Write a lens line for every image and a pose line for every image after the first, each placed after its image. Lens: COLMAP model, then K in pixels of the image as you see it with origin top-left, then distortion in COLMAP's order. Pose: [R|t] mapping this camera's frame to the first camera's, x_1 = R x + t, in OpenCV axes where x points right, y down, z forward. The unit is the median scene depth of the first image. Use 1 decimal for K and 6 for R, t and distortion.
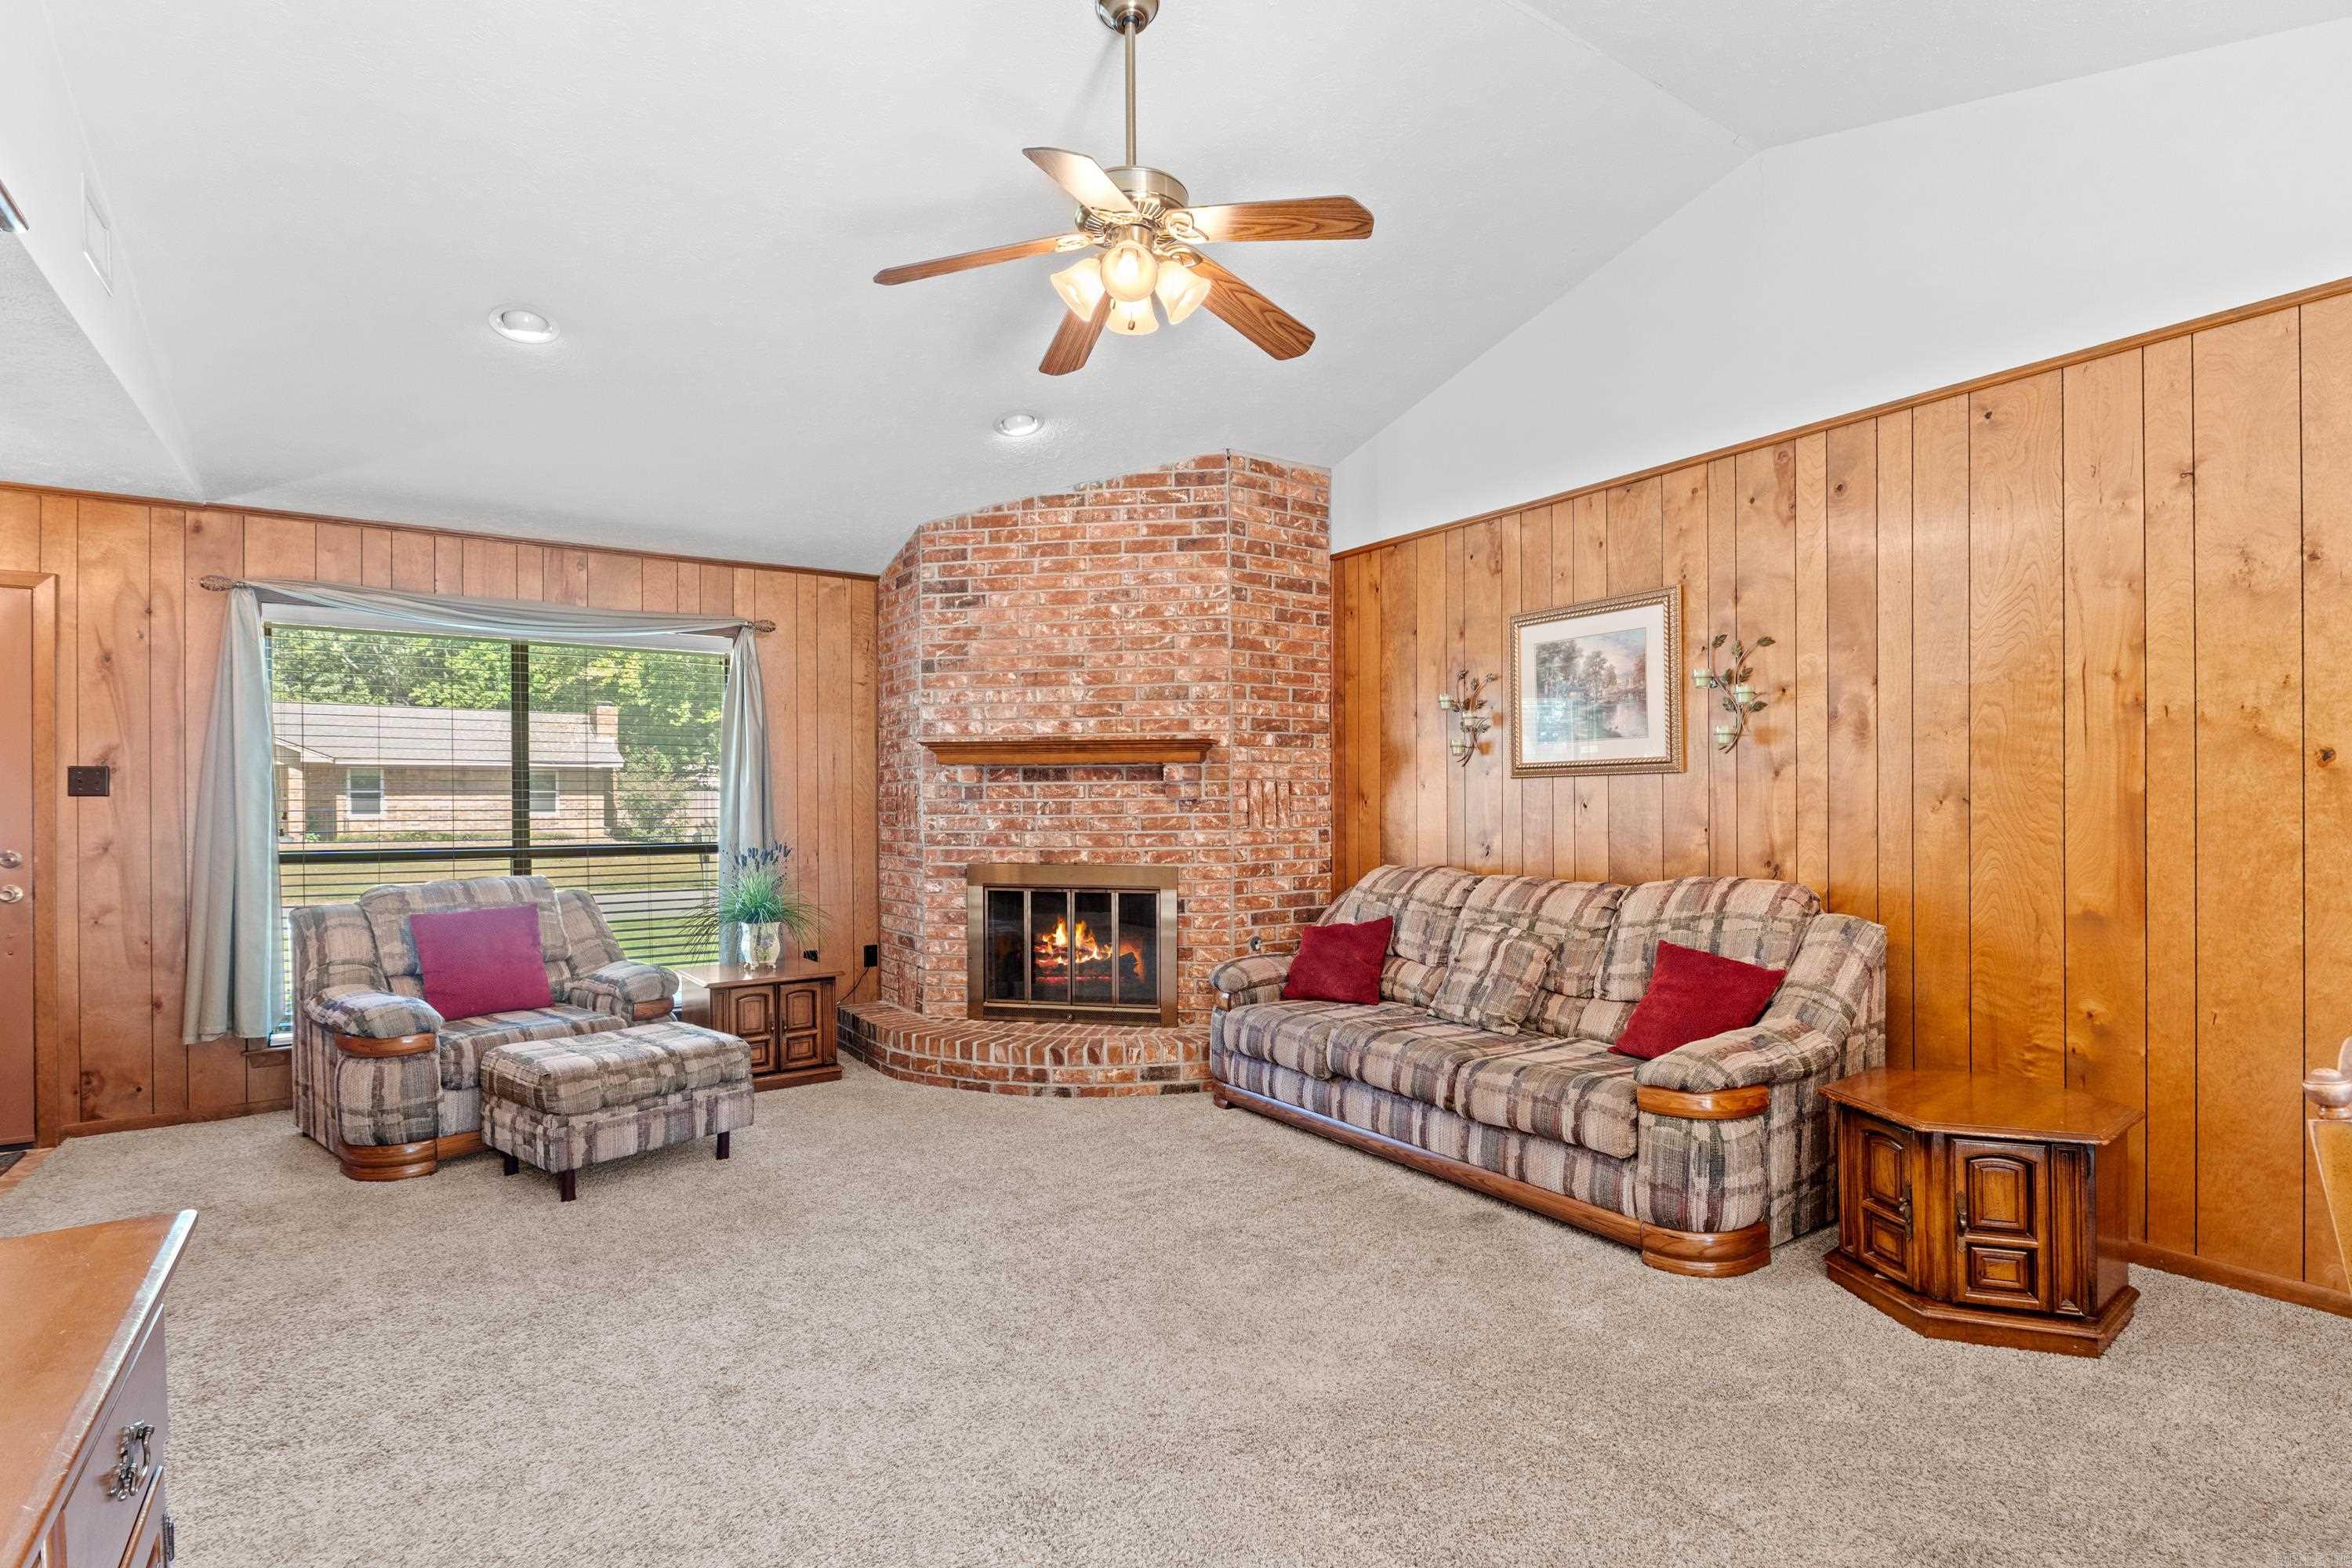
lens RADIAL K [[1140.2, 0, 1197.5], [0, 1140.2, 808.7], [0, 0, 1]] dist [-0.012052, 0.001049]
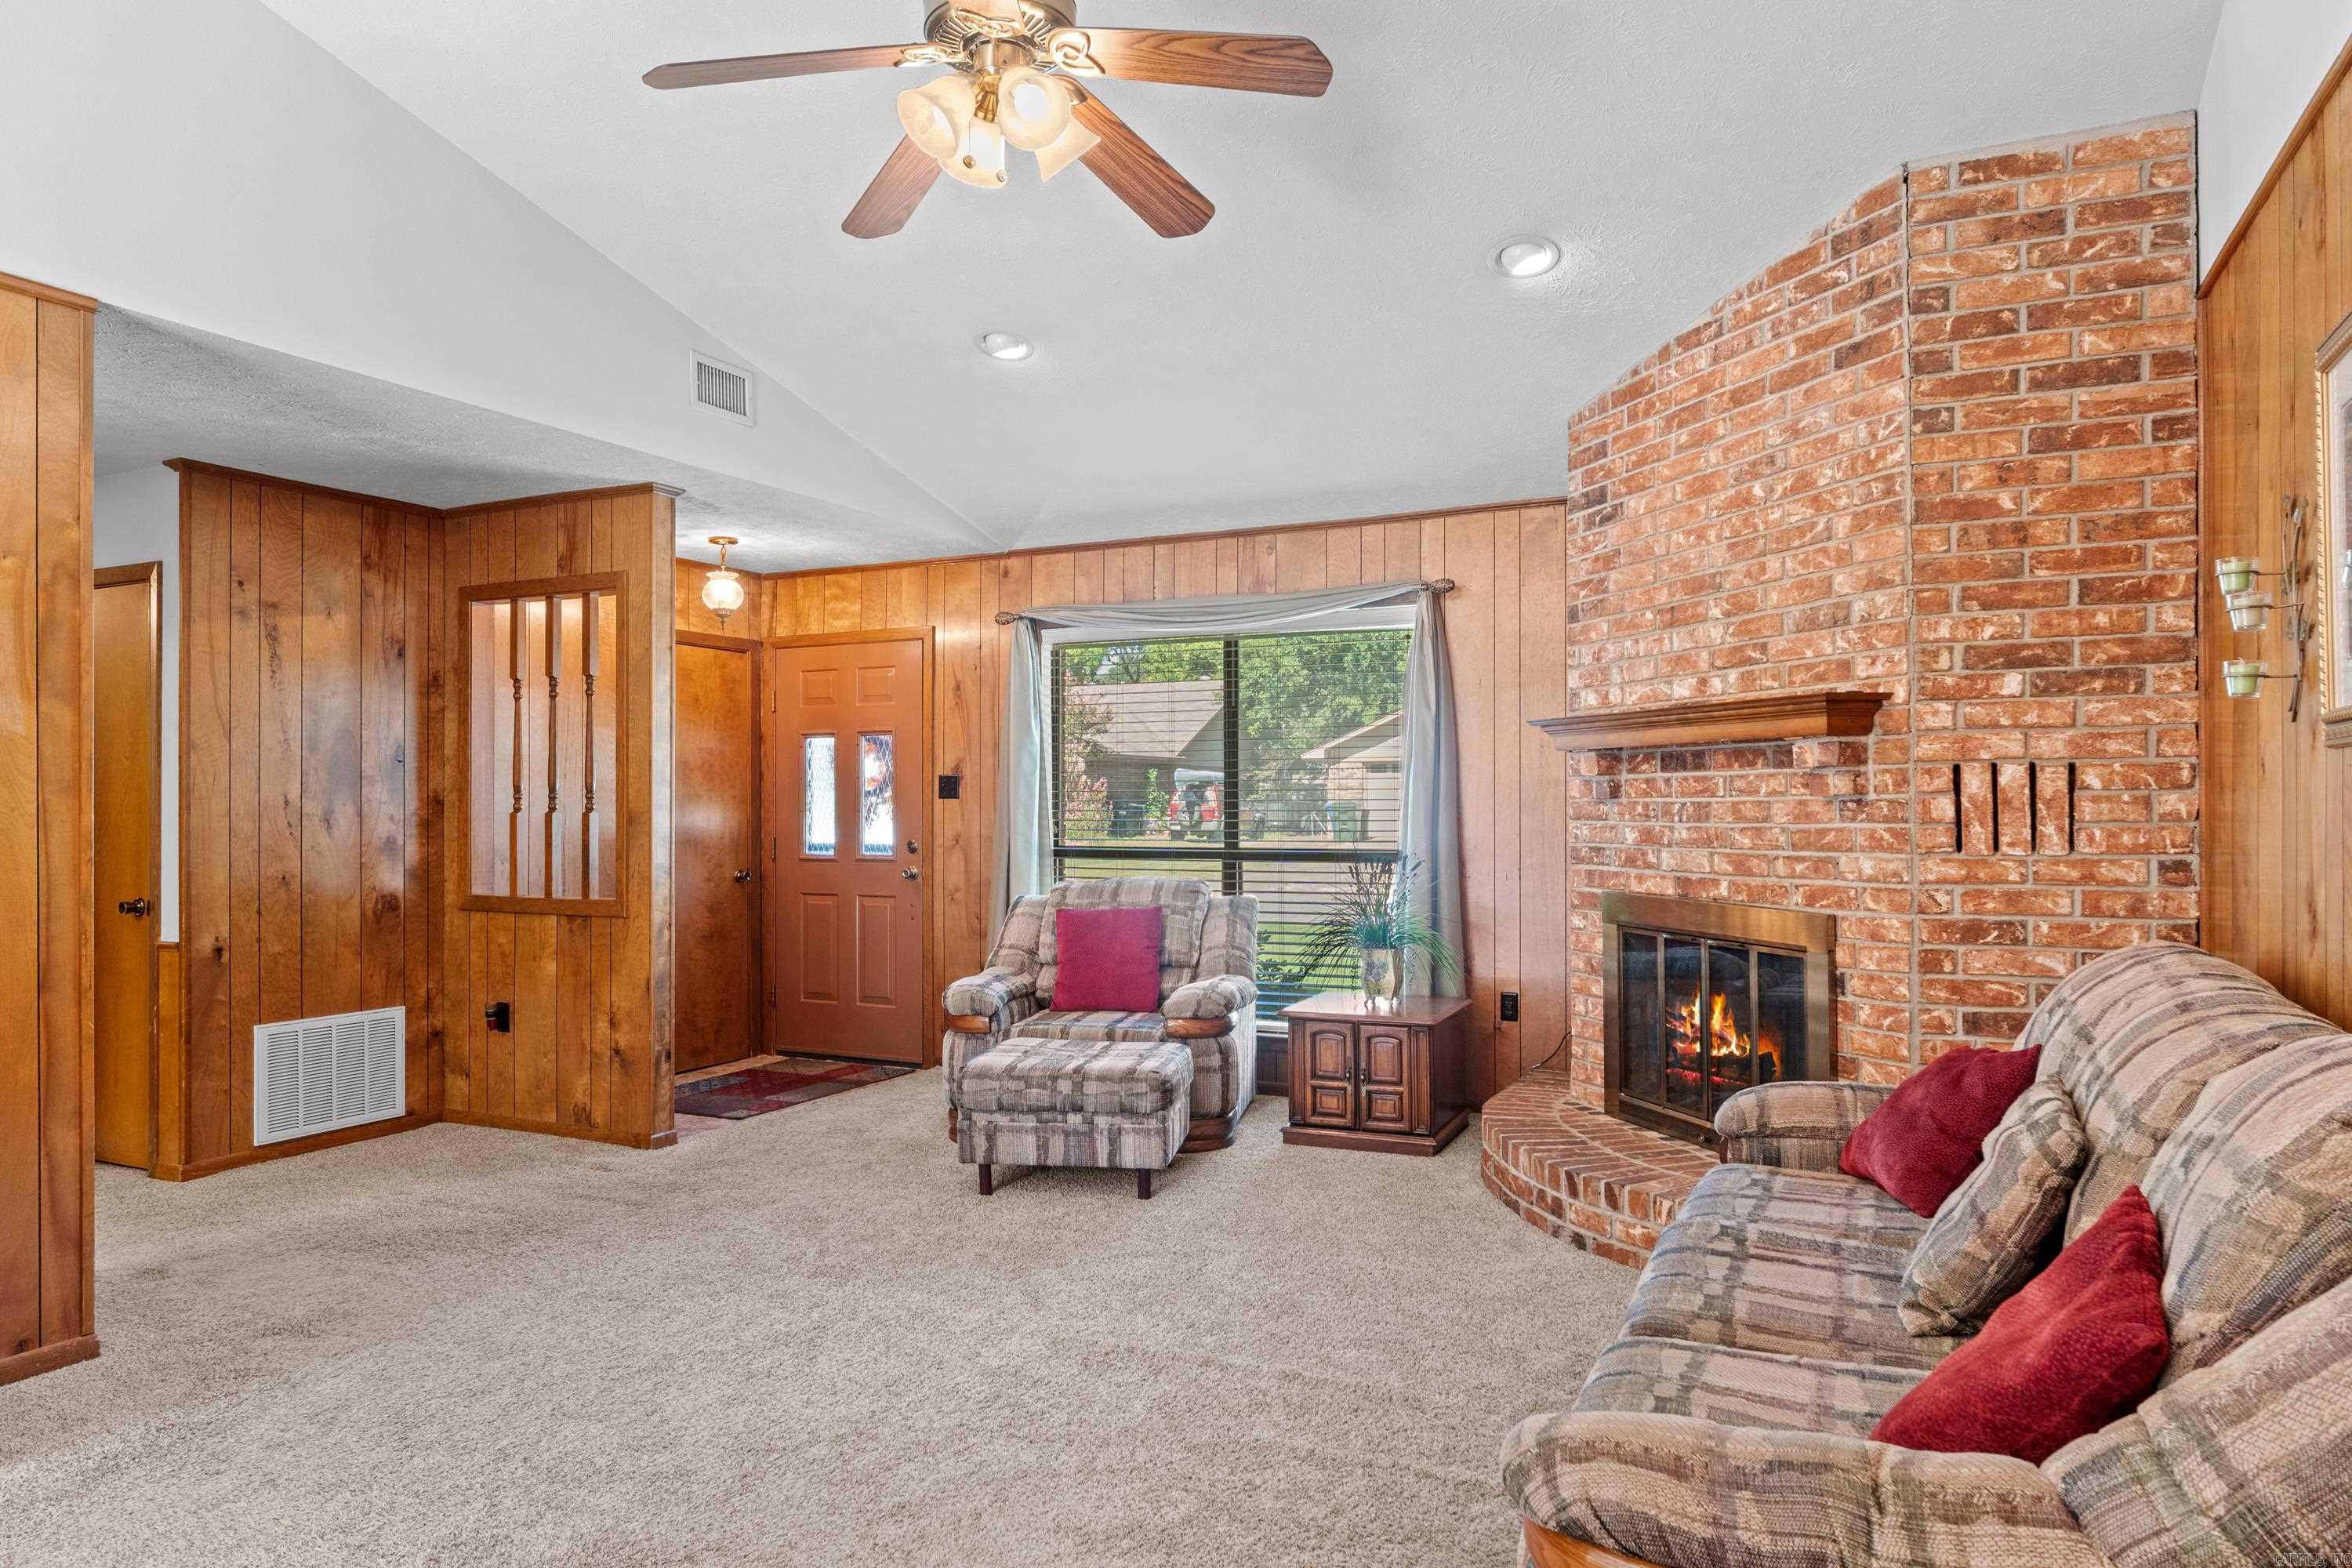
lens RADIAL K [[1461.6, 0, 1191.1], [0, 1461.6, 802.9], [0, 0, 1]] dist [-0.005164, -0.000618]
pose [[0.494579, 0.001111, -0.869132, 0.498382], [-0.001914, 0.999998, 0.000189, -0.006120], [0.869130, 0.001570, 0.494581, 0.372209]]
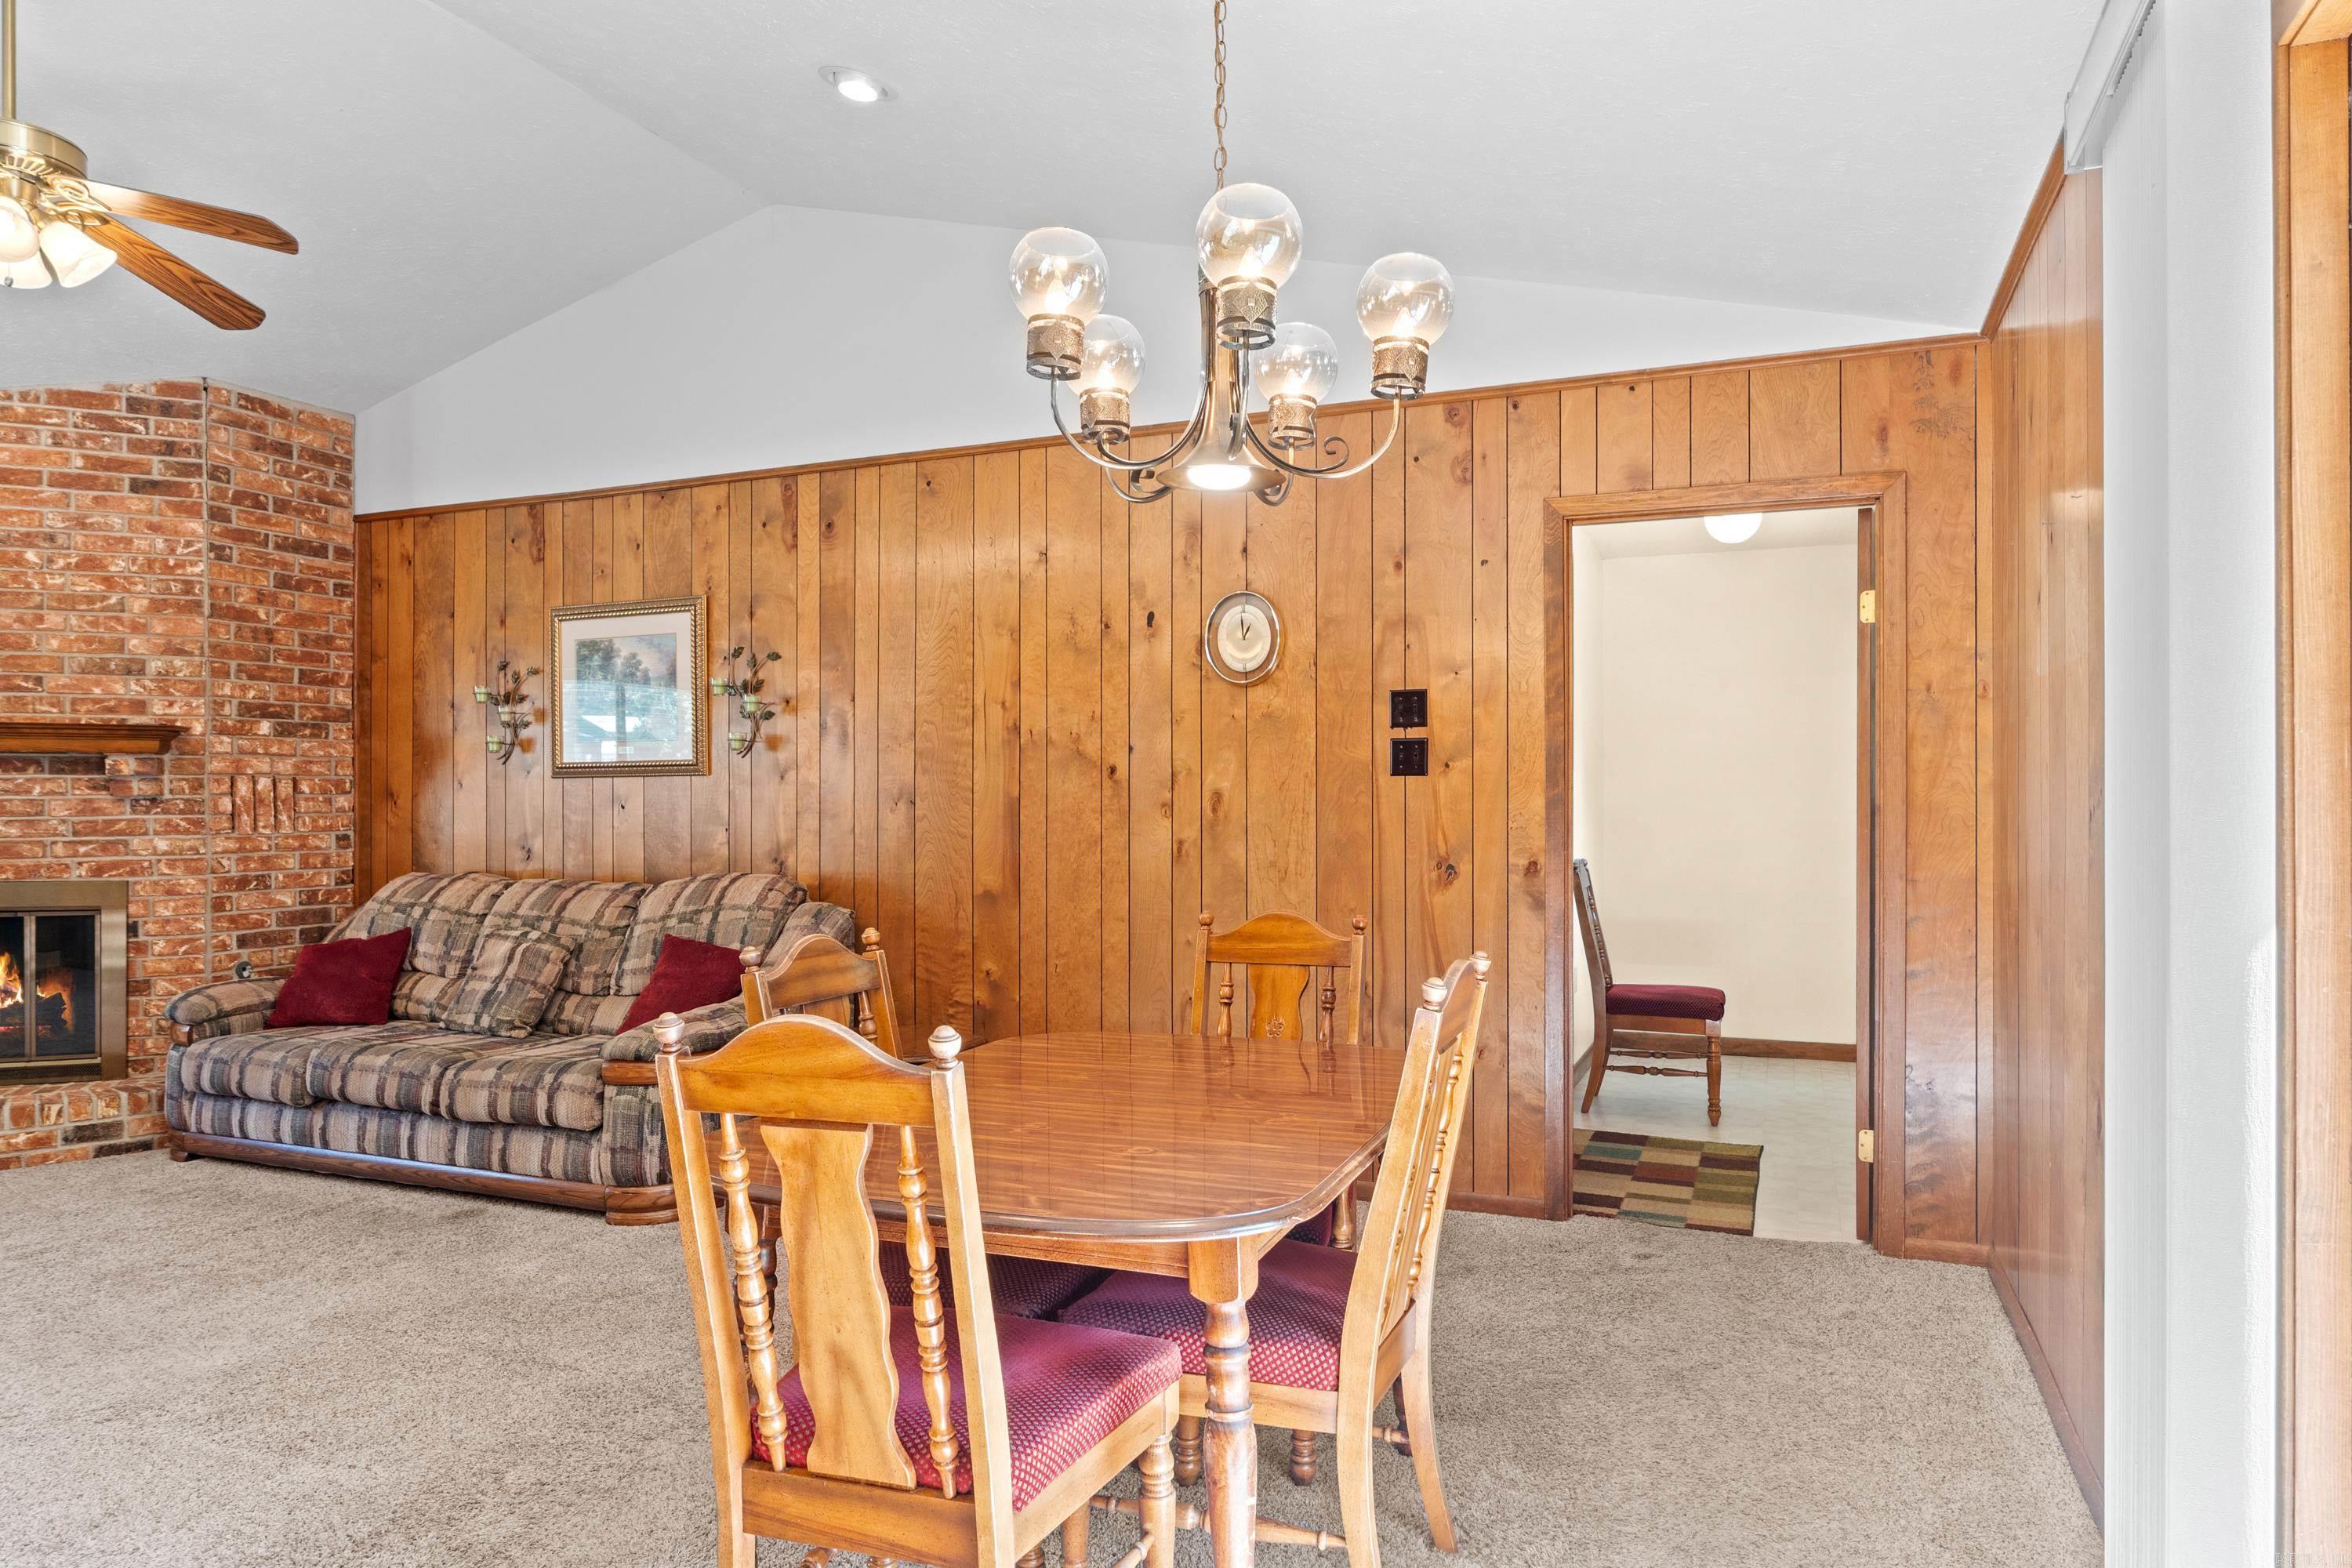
lens RADIAL K [[1434.7, 0, 1204.9], [0, 1434.7, 805.8], [0, 0, 1]] dist [-0.010526, 0.002029]
pose [[0.836516, 0.003109, 0.547934, 0.071847], [-0.000313, 0.999986, -0.005195, 0.002578], [-0.547943, 0.004174, 0.836505, -0.289489]]
